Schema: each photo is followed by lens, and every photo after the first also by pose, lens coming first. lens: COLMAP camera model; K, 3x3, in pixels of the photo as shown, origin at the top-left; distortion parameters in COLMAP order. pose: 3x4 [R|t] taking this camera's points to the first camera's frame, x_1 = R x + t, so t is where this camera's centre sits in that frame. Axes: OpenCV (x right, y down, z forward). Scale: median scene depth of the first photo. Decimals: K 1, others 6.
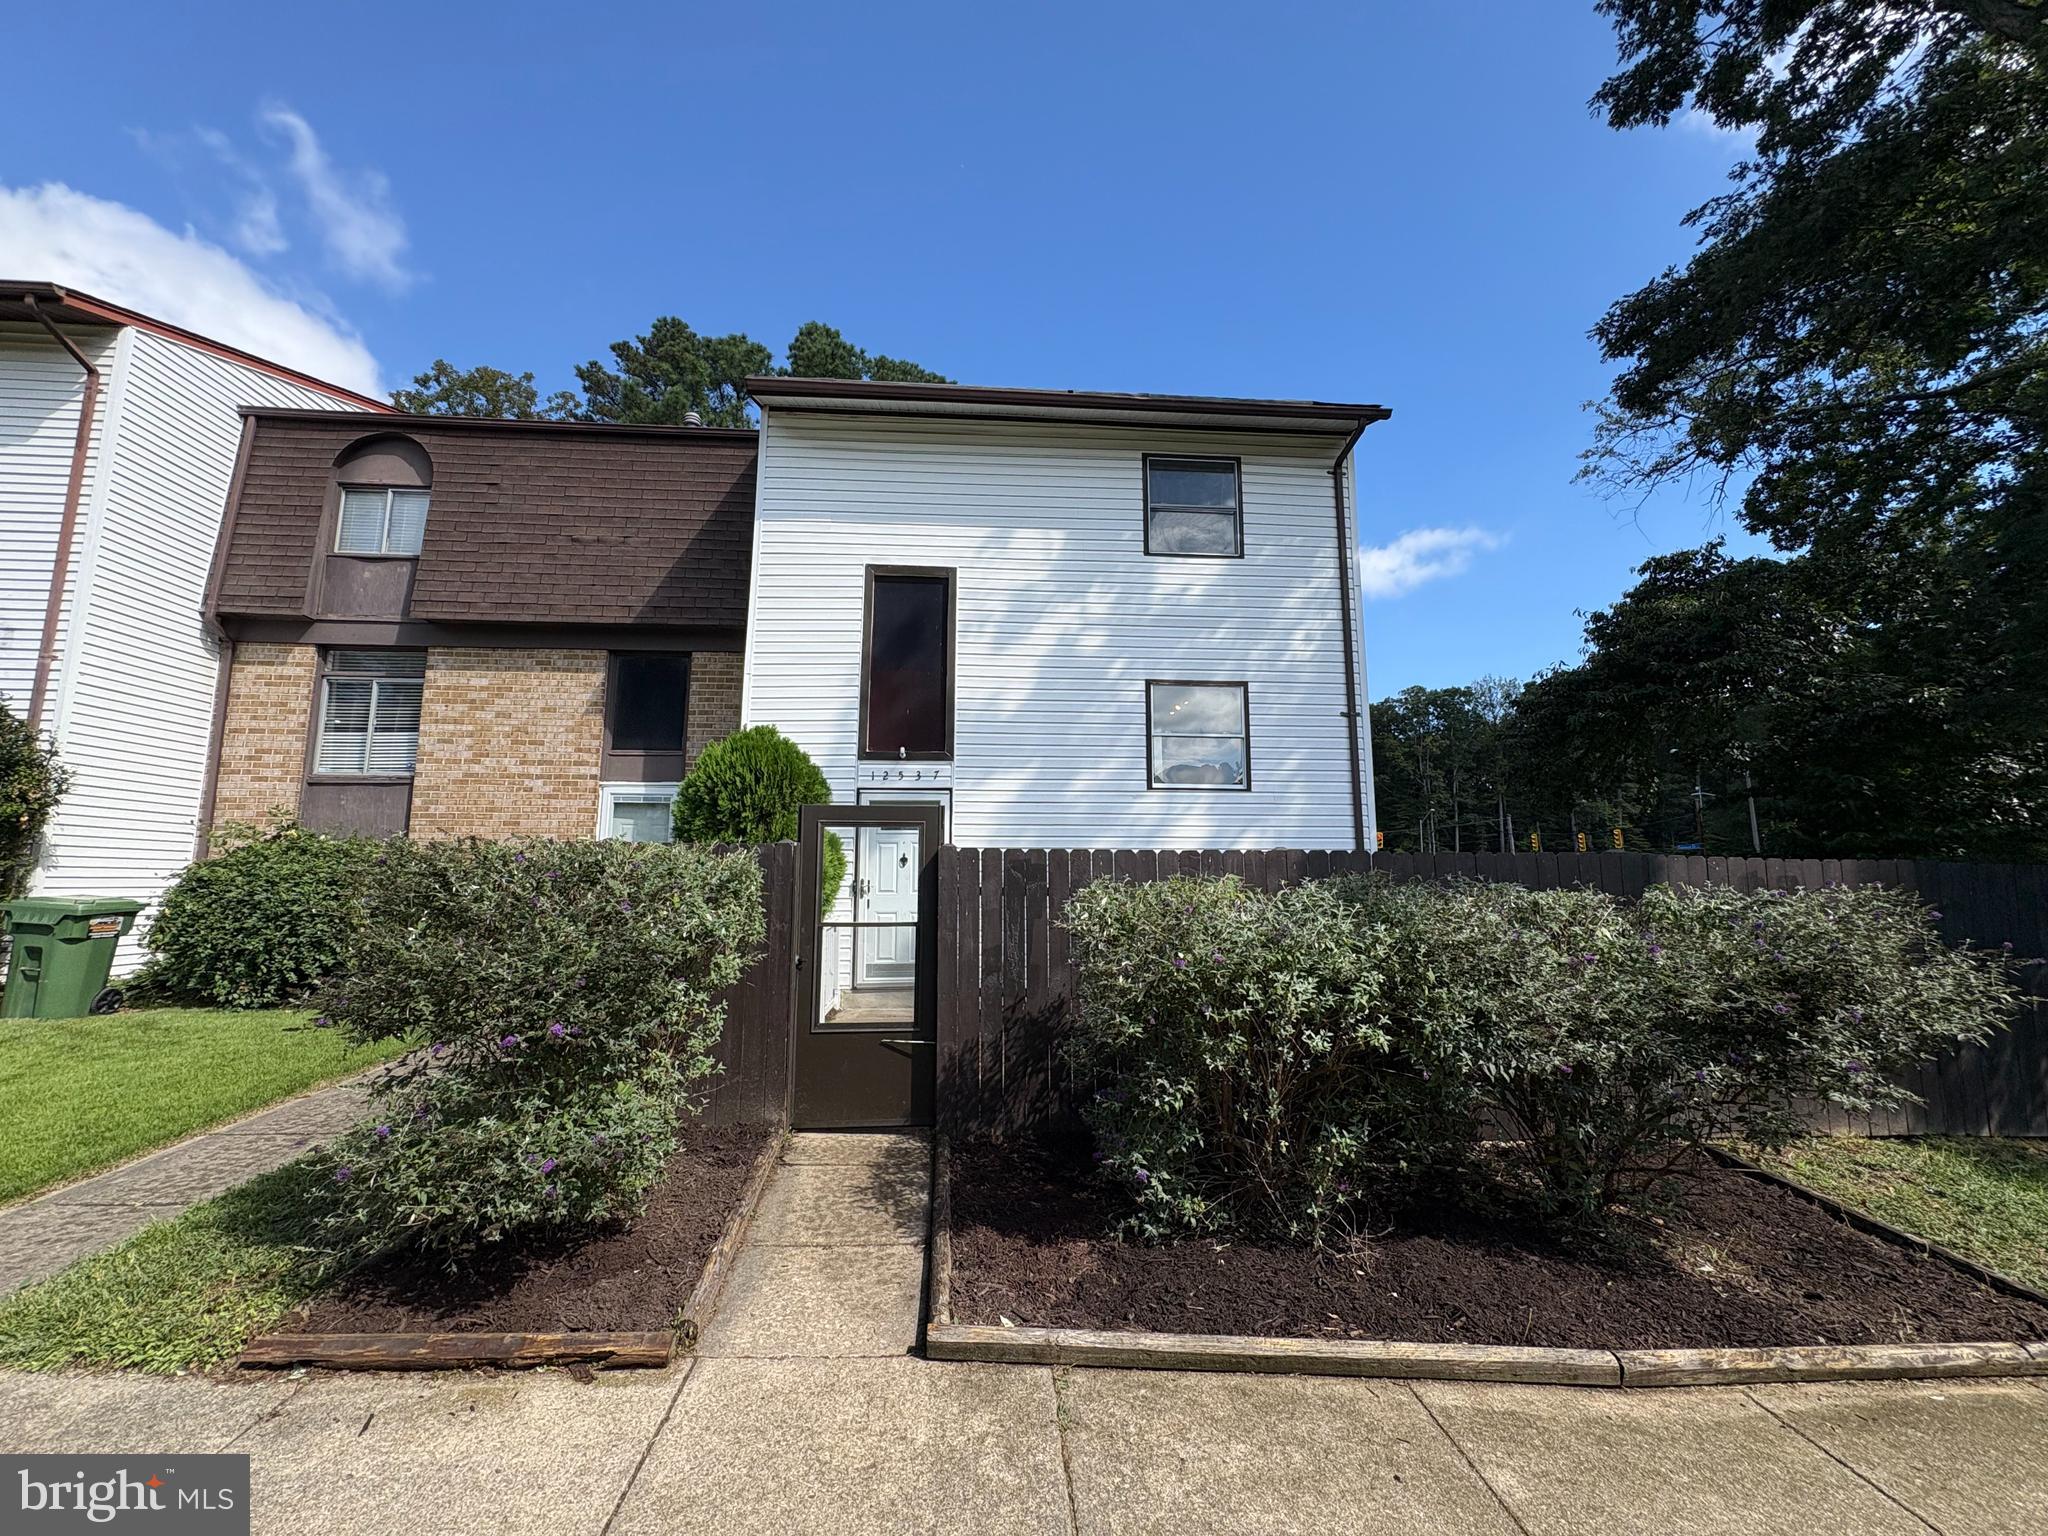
lens RADIAL K [[816.8, 0, 1024.0], [0, 816.8, 768.0], [0, 0, 1]] dist [0.000167, 0.000294]
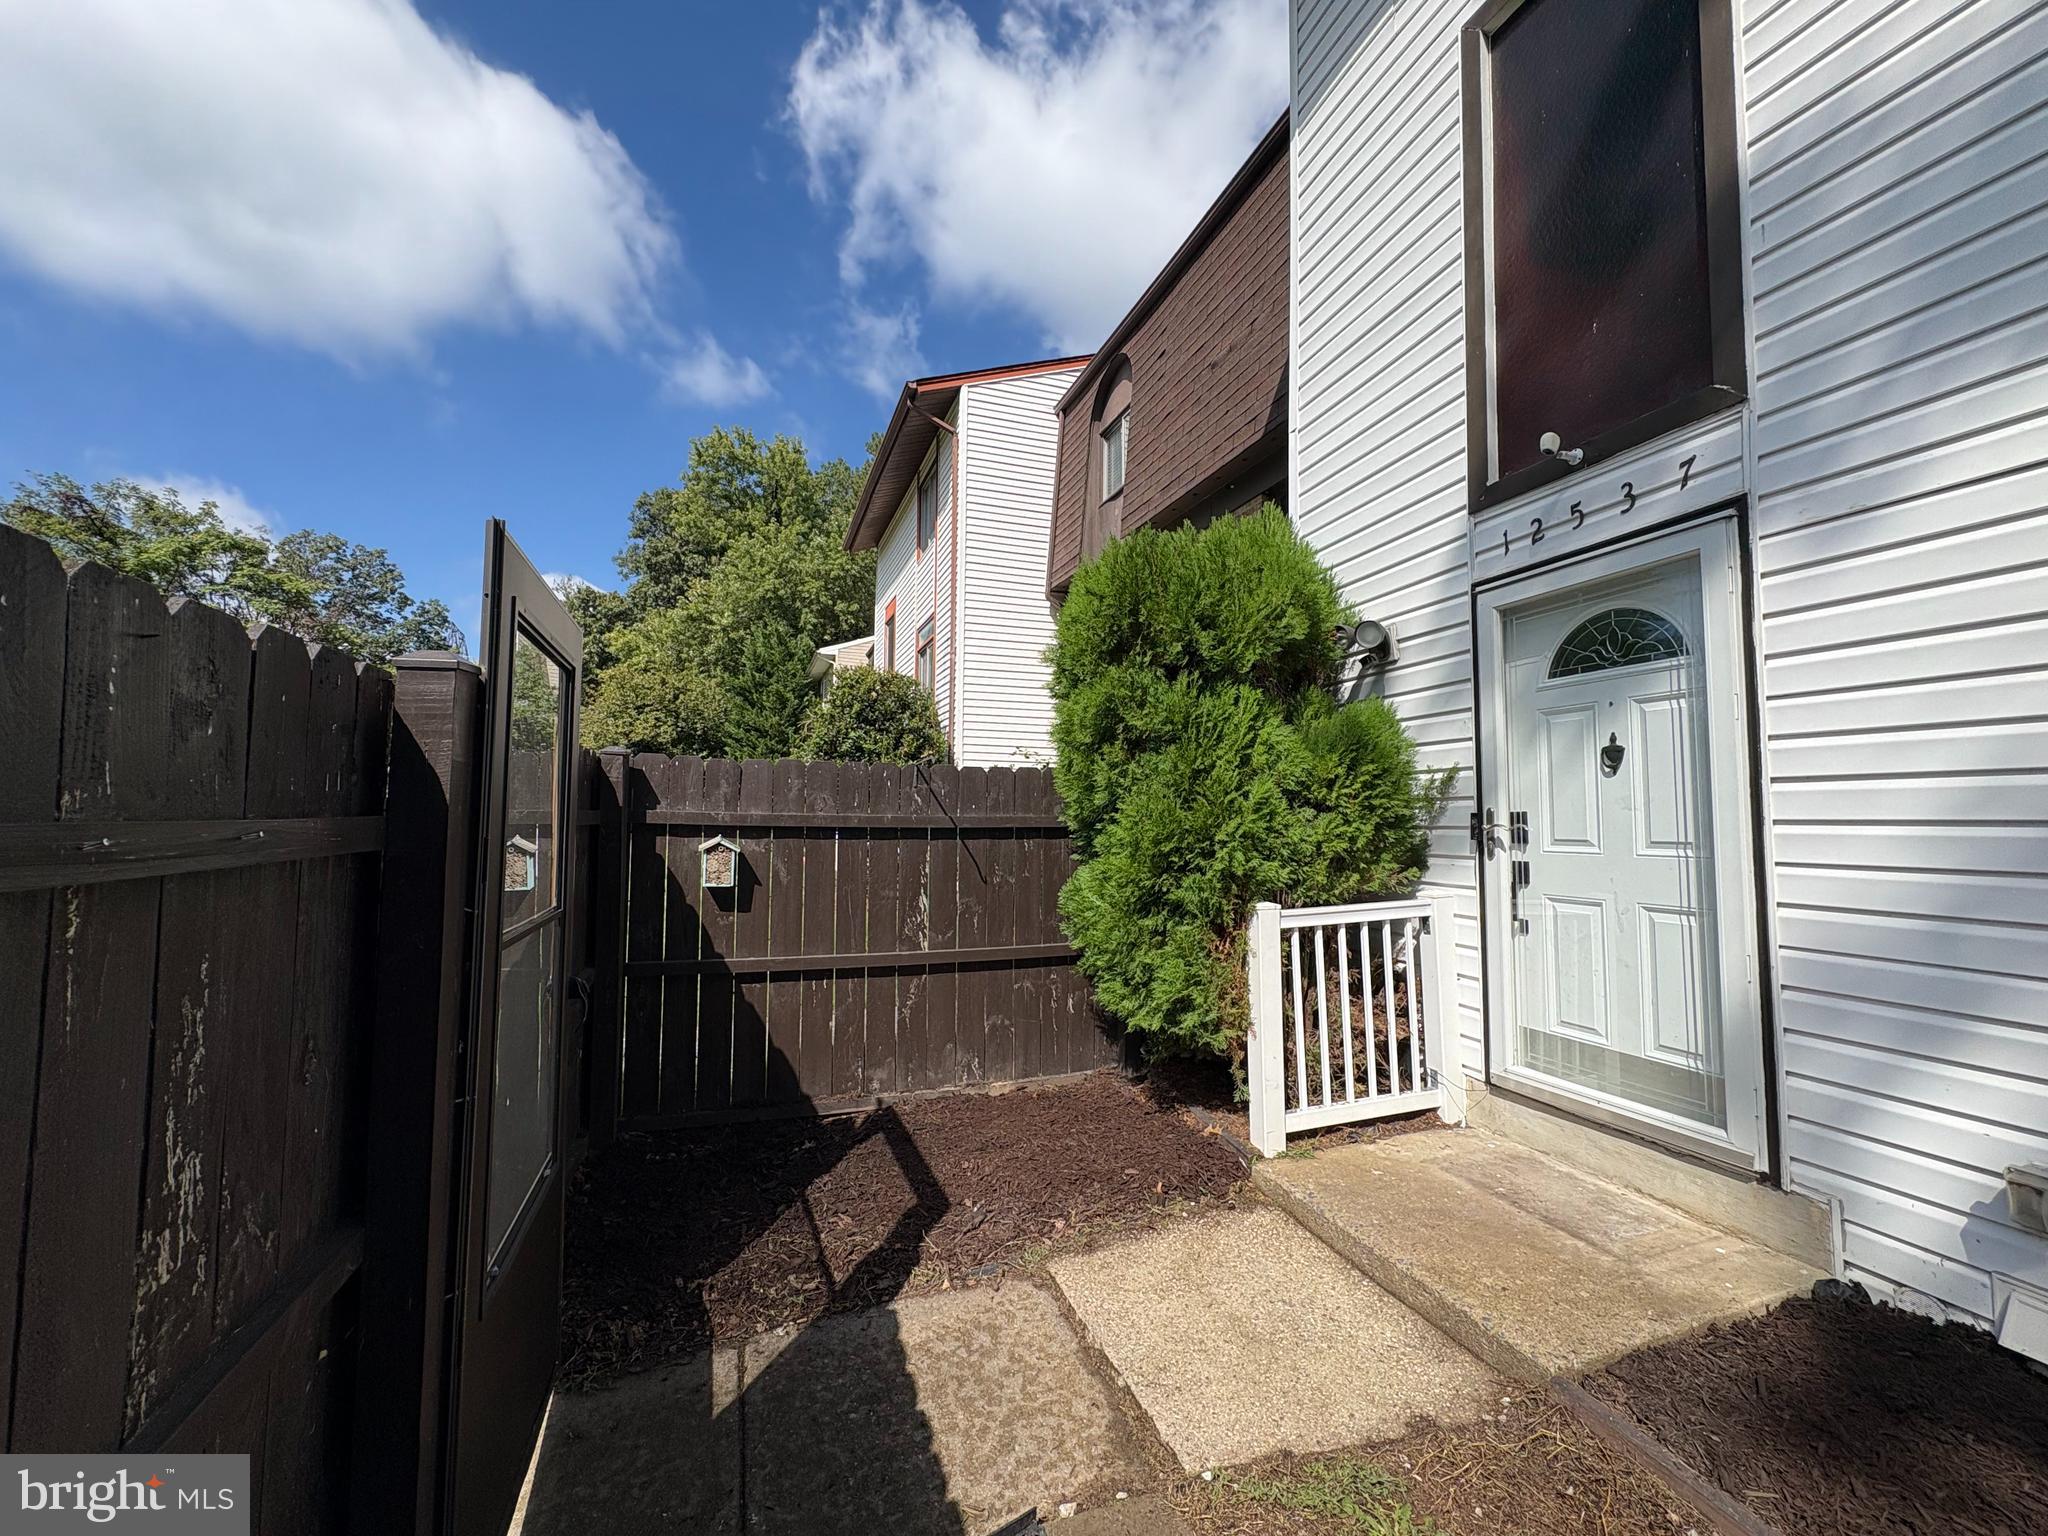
lens RADIAL K [[816.8, 0, 1024.0], [0, 816.8, 768.0], [0, 0, 1]] dist [0.000167, 0.000294]
pose [[0.255168, -0.059968, -0.965035, 0.111410], [0.129477, 0.991205, -0.027359, 0.087824], [0.958188, -0.117968, 0.260688, 0.614475]]
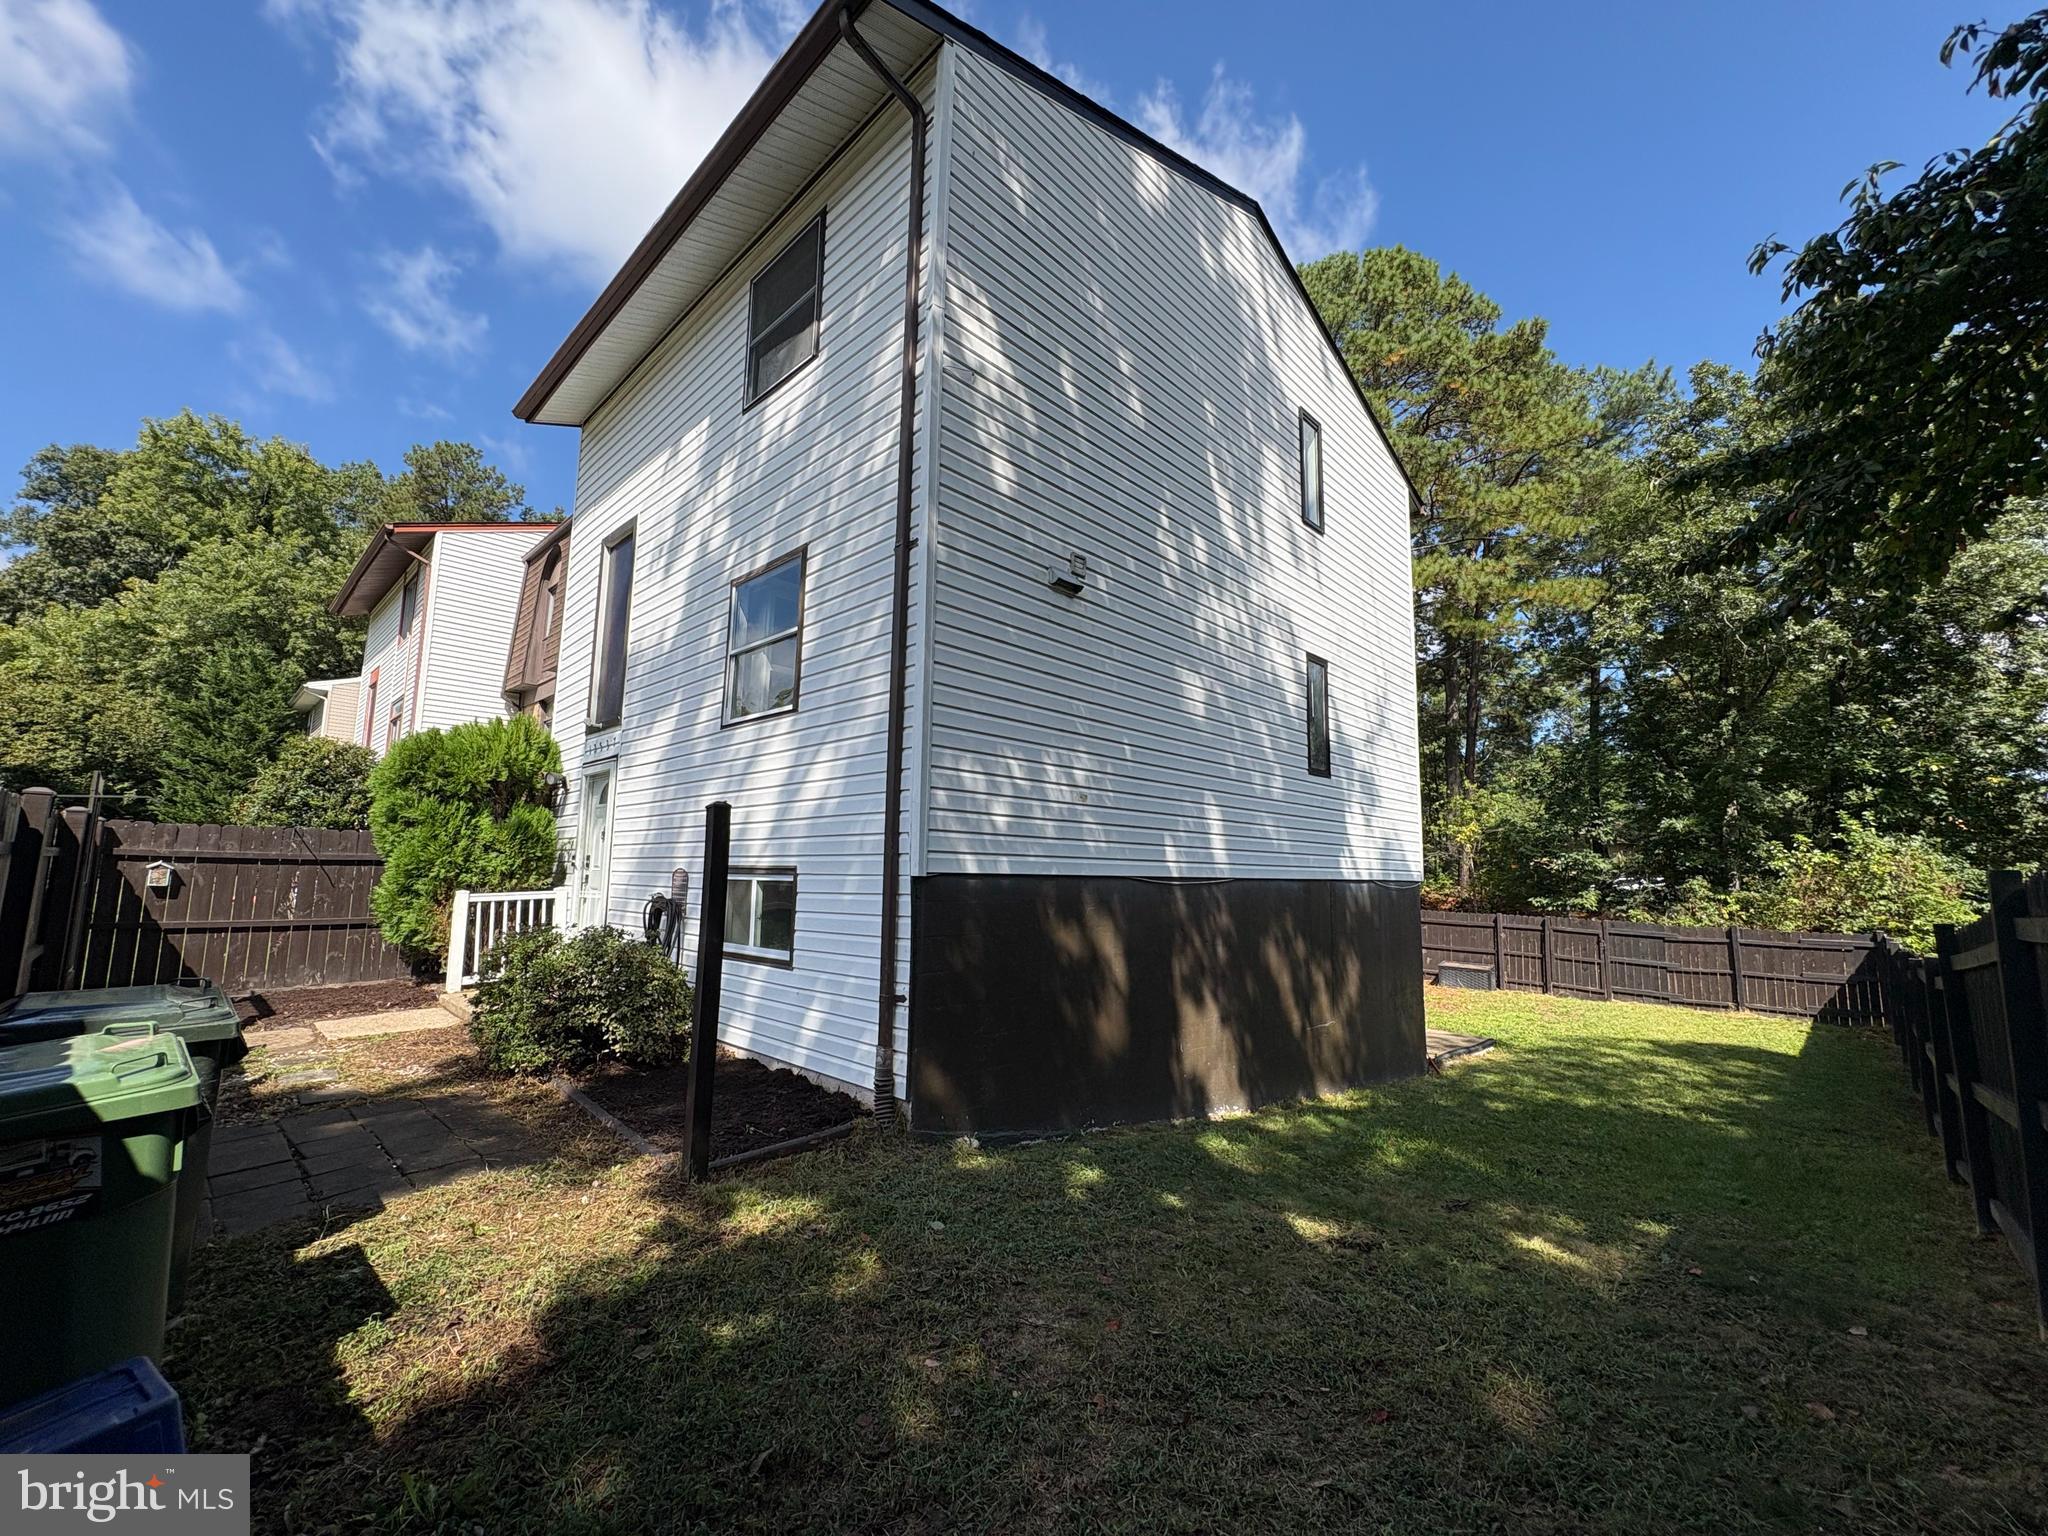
lens RADIAL K [[816.8, 0, 1024.0], [0, 816.8, 768.0], [0, 0, 1]] dist [0.000167, 0.000294]
pose [[0.663574, -0.088601, -0.742845, 0.824847], [0.093037, 0.995027, -0.035571, 0.105715], [0.742303, -0.045508, 0.668518, 0.667011]]
